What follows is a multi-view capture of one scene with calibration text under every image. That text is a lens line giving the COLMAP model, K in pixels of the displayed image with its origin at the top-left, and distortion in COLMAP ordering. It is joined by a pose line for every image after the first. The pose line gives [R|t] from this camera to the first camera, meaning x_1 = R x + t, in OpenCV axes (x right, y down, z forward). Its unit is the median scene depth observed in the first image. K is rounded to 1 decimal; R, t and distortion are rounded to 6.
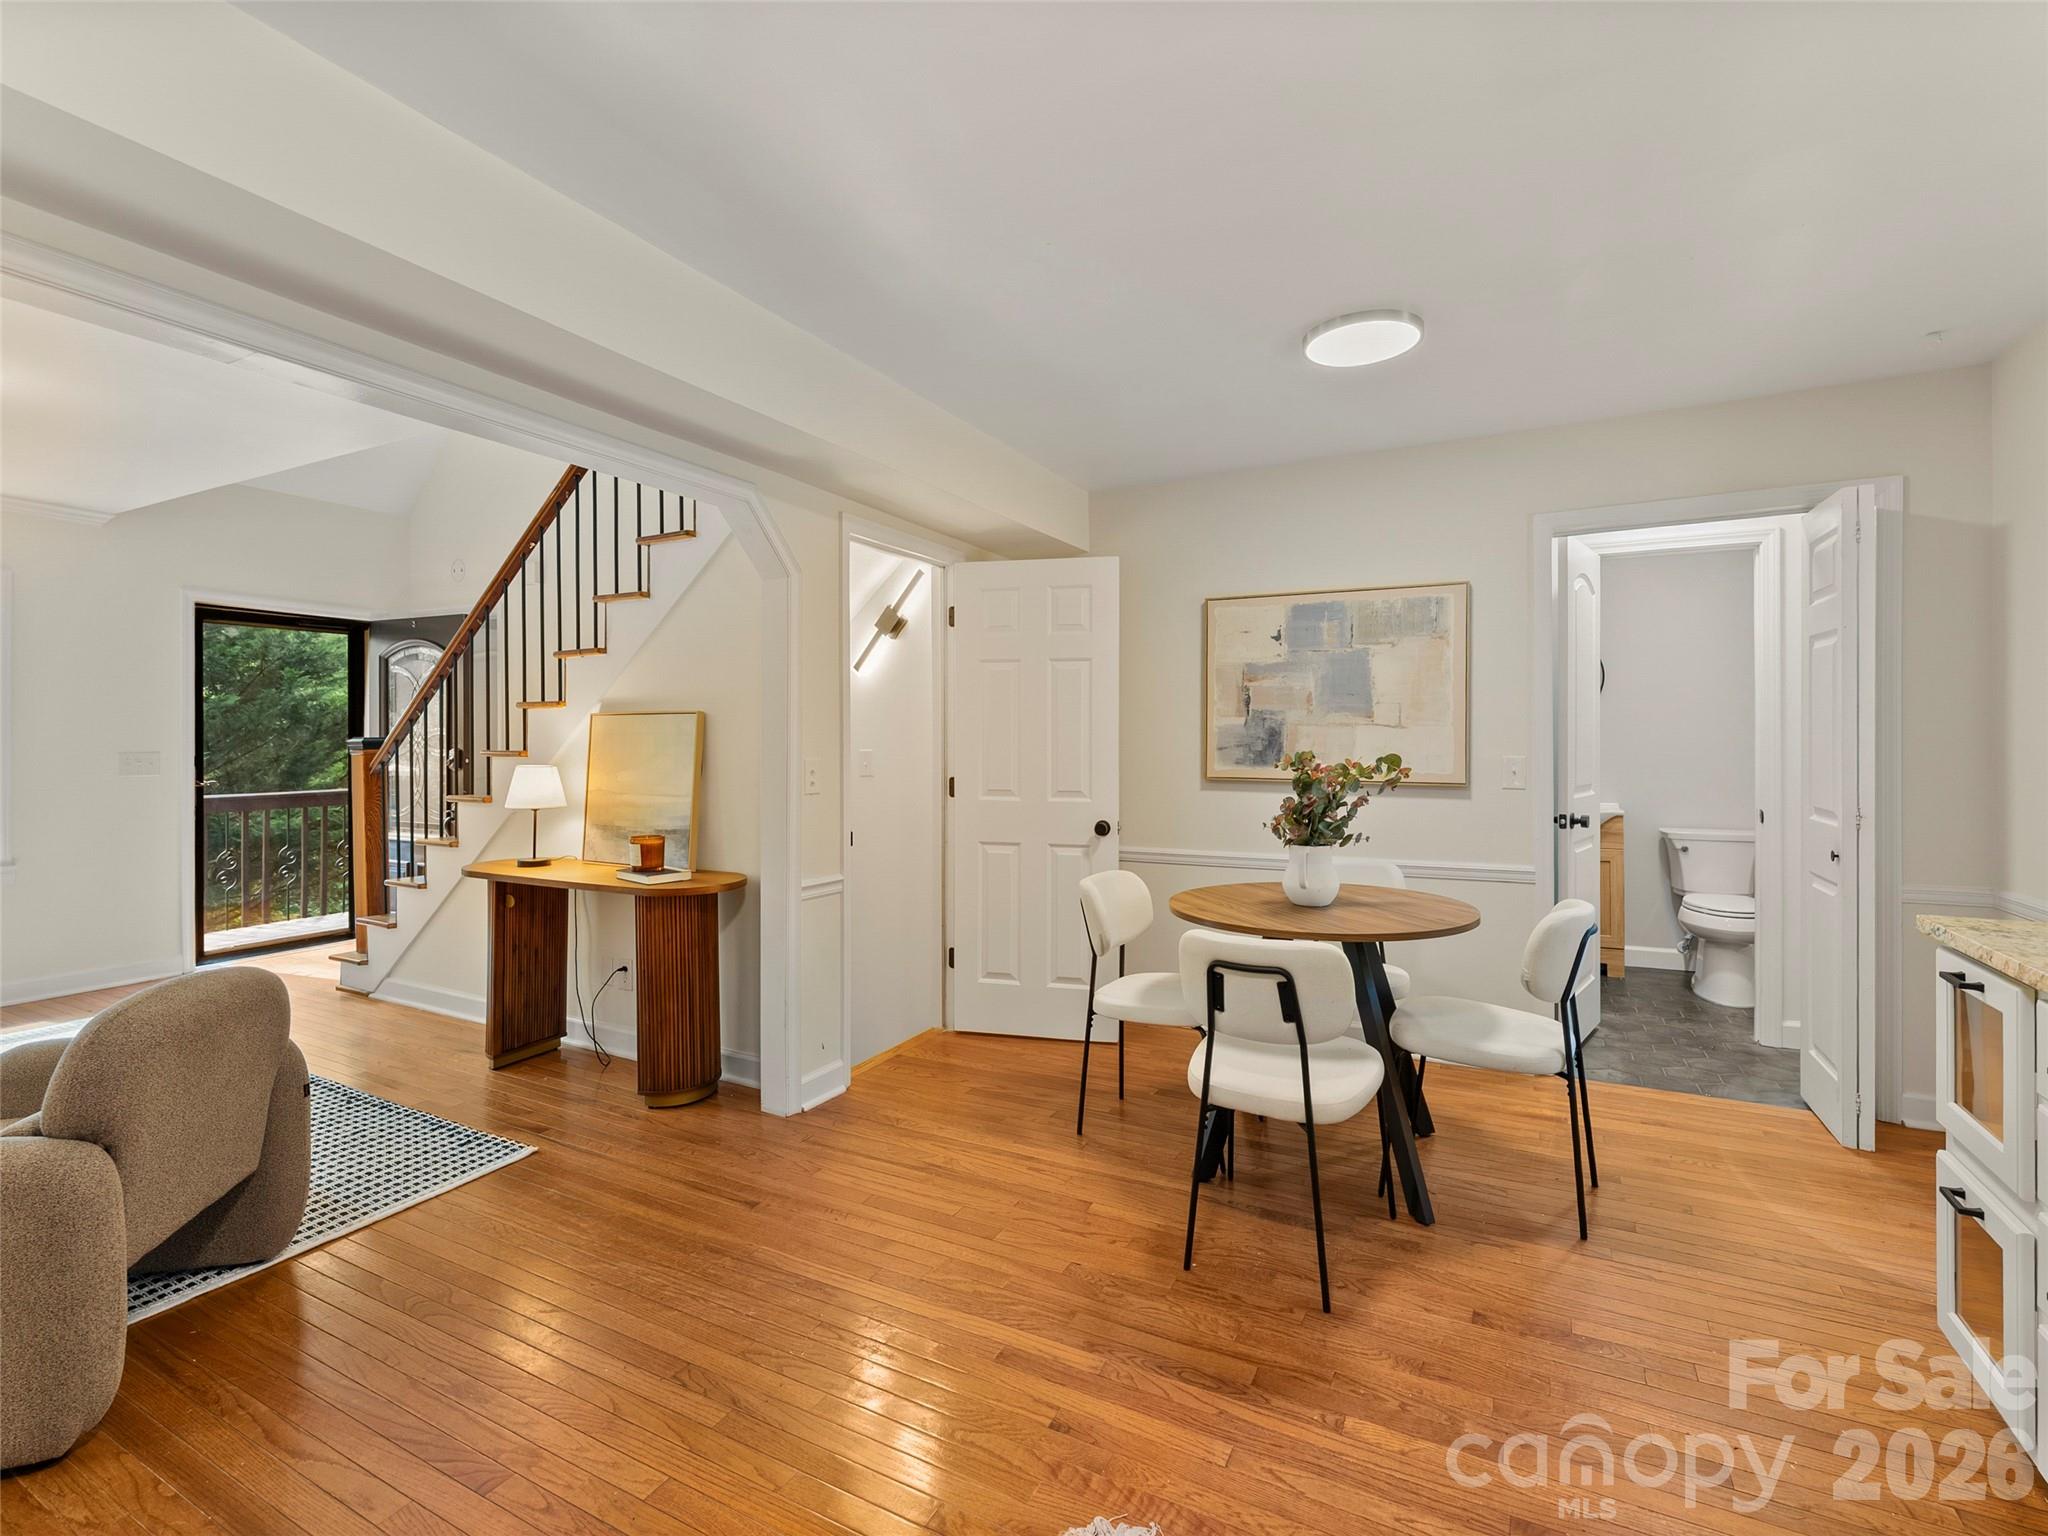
lens RADIAL K [[930.5, 0, 1026.0], [0, 930.5, 743.1], [0, 0, 1]] dist [0.000118, -0.000162]
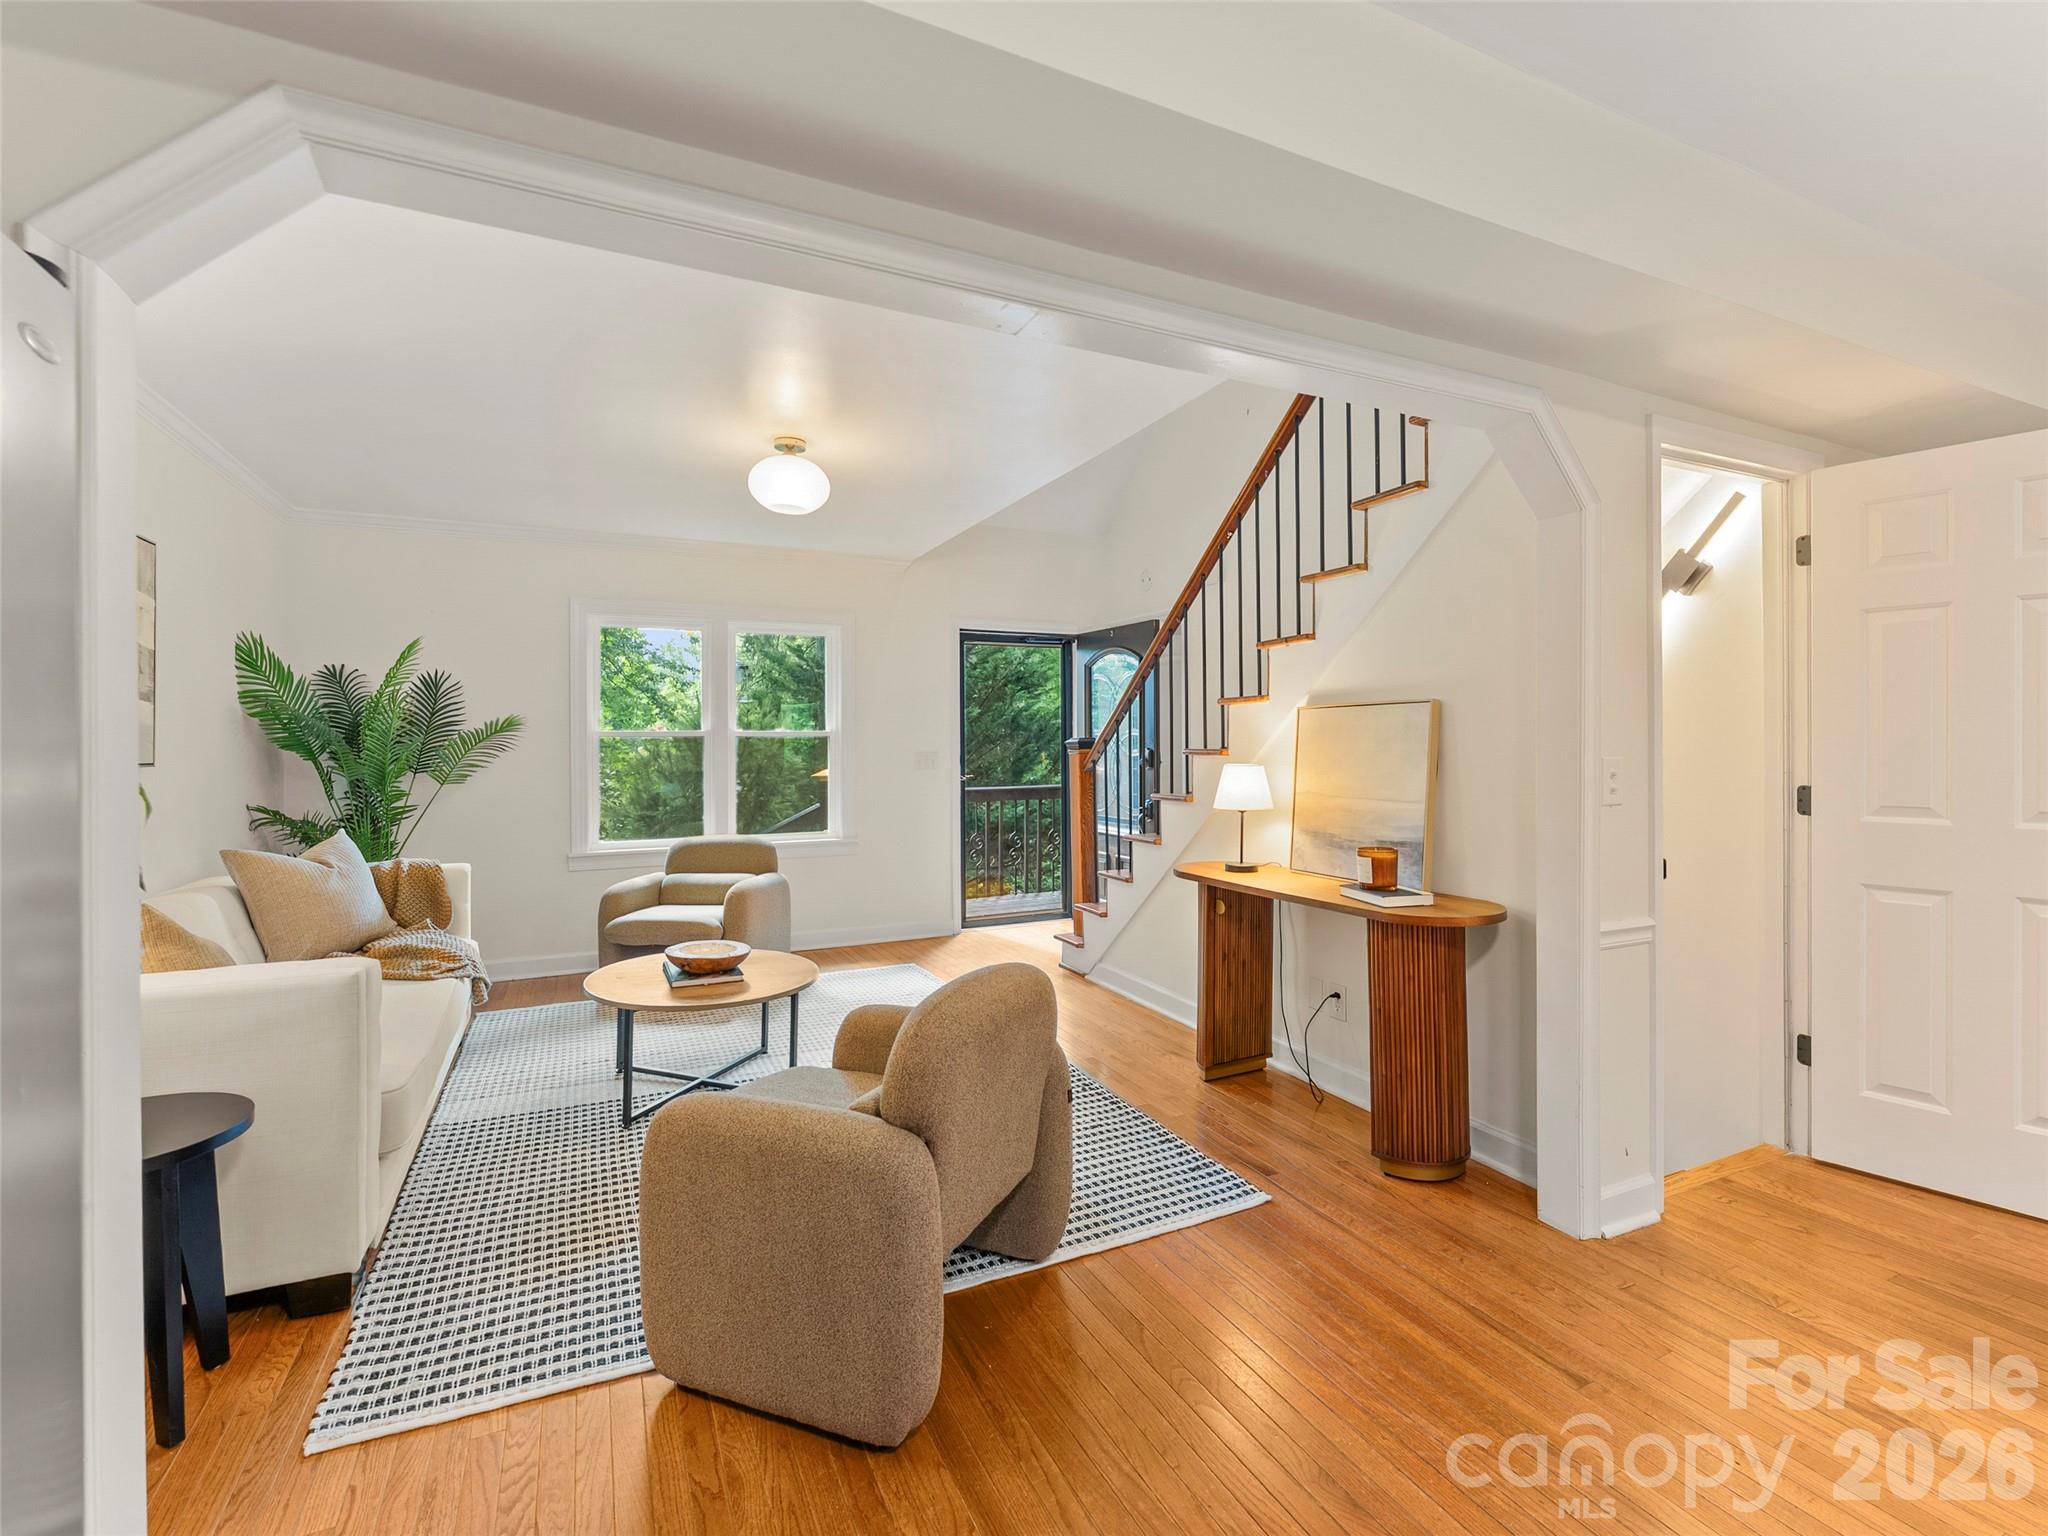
lens RADIAL K [[923.4, 0, 1032.5], [0, 923.4, 748.9], [0, 0, 1]] dist [-0.001199, -0.000141]
pose [[0.803289, -0.002772, -0.595583, -0.146220], [0.004155, 0.999991, 0.000950, 0.007303], [0.595575, -0.003238, 0.803293, 0.130695]]
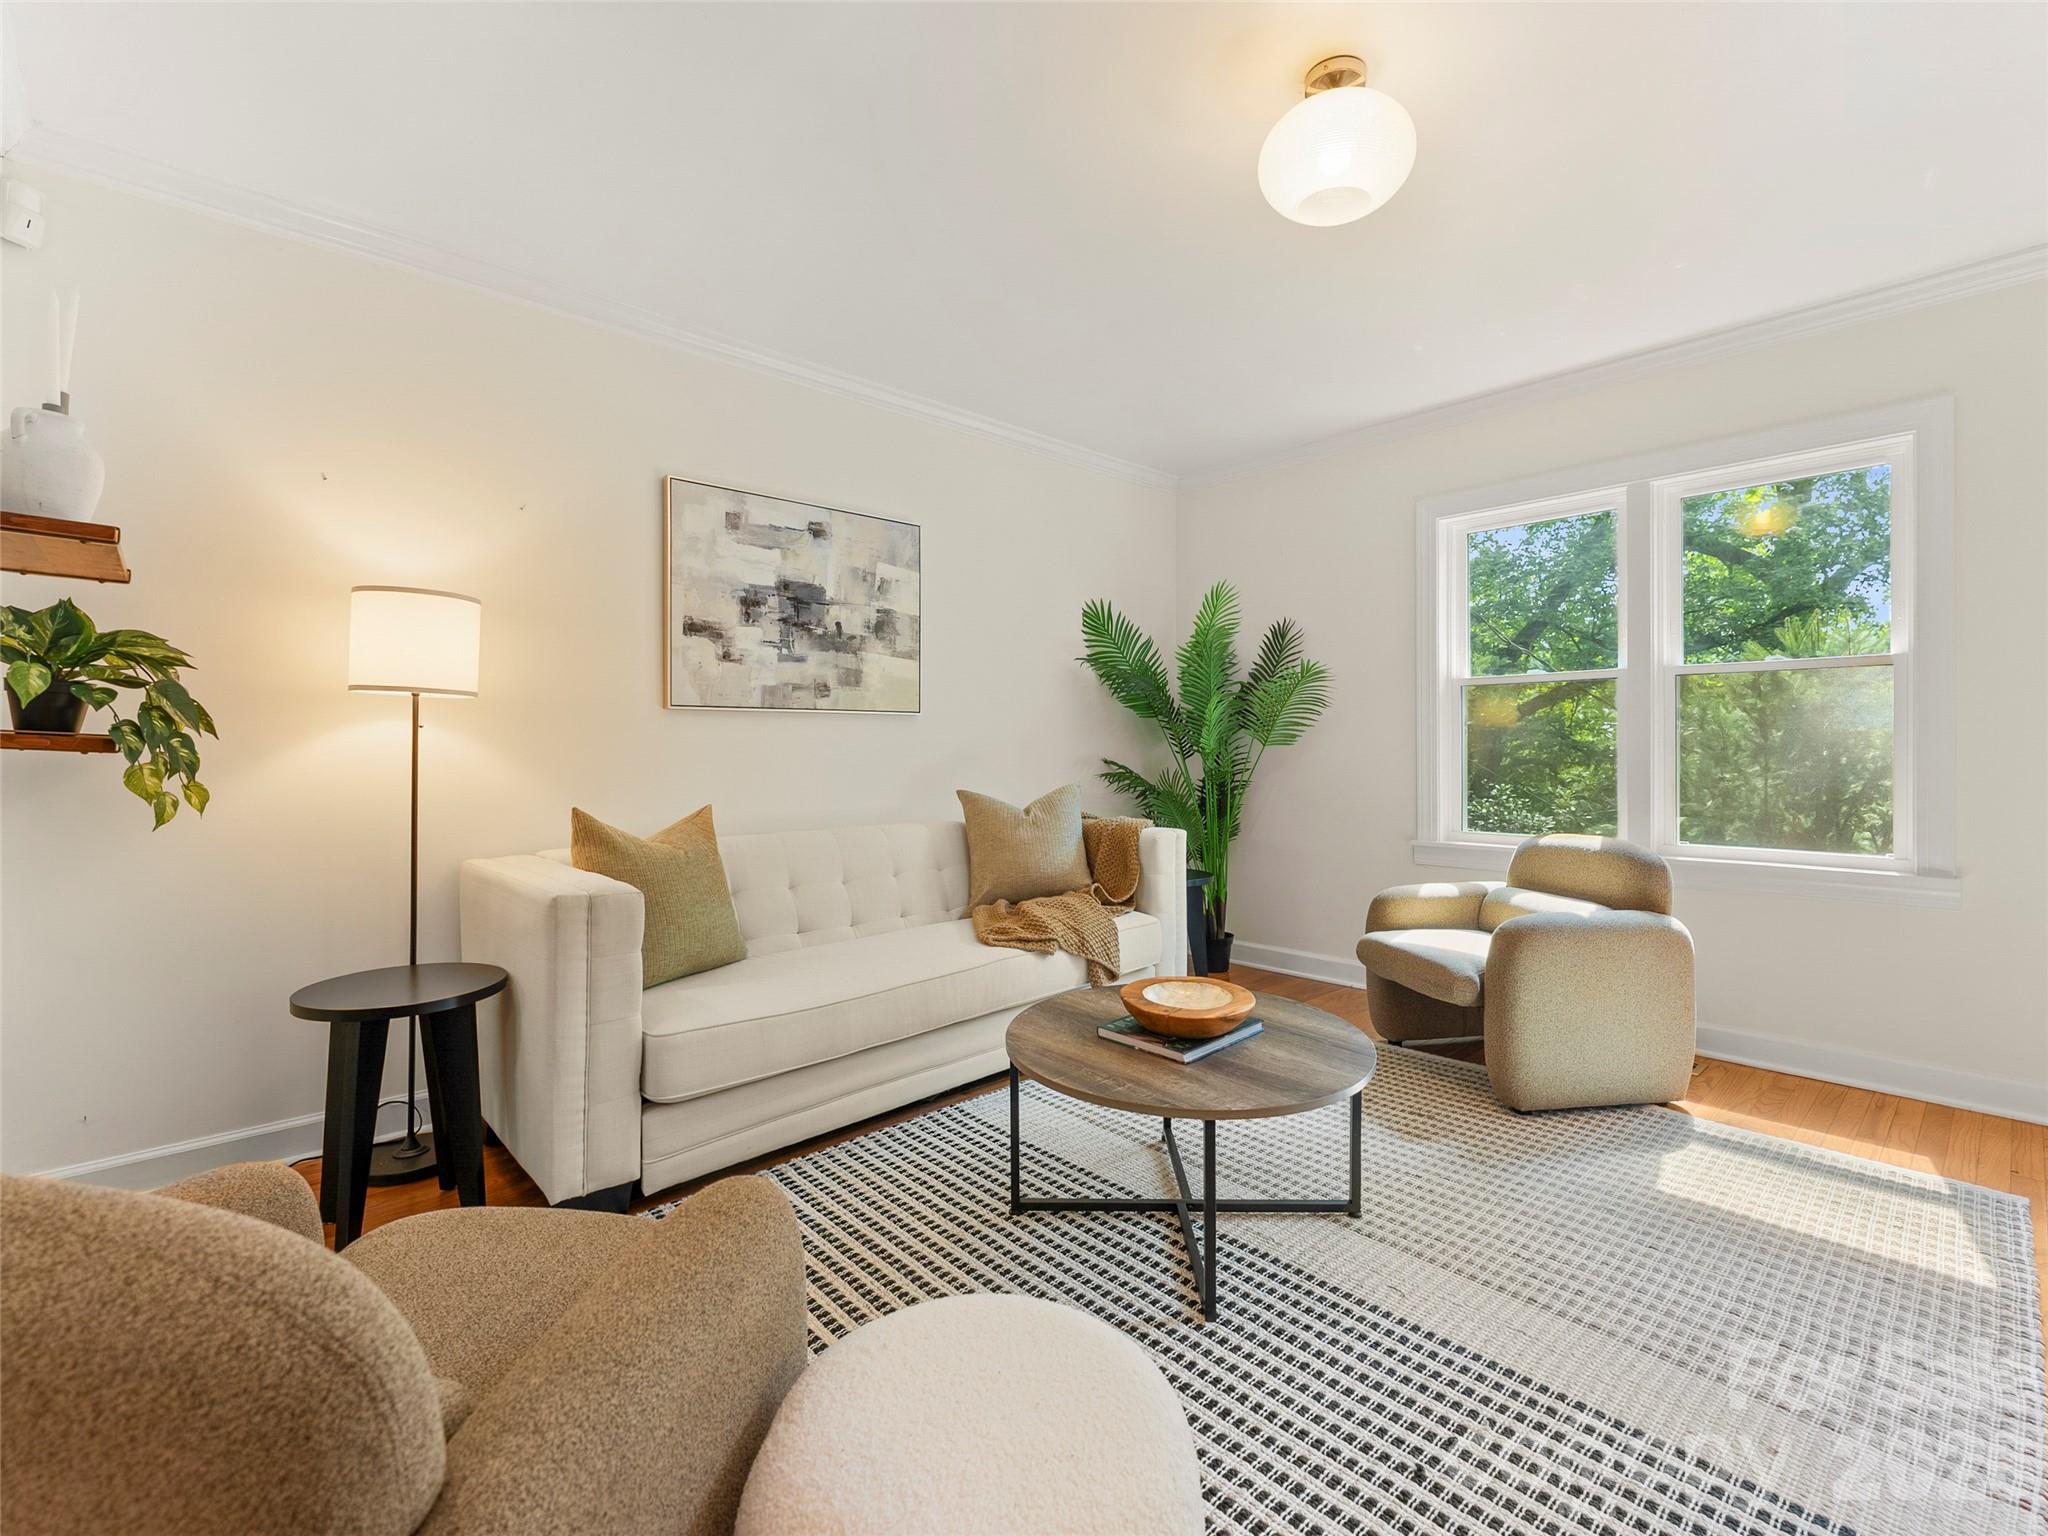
lens RADIAL K [[936.2, 0, 1024.2], [0, 936.2, 755.5], [0, 0, 1]] dist [-0.000290, -0.000419]
pose [[-0.338958, 0.009453, -0.940754, -0.388060], [0.003484, 0.999955, 0.008793, 0.055262], [0.940795, -0.000298, -0.338976, 0.779500]]
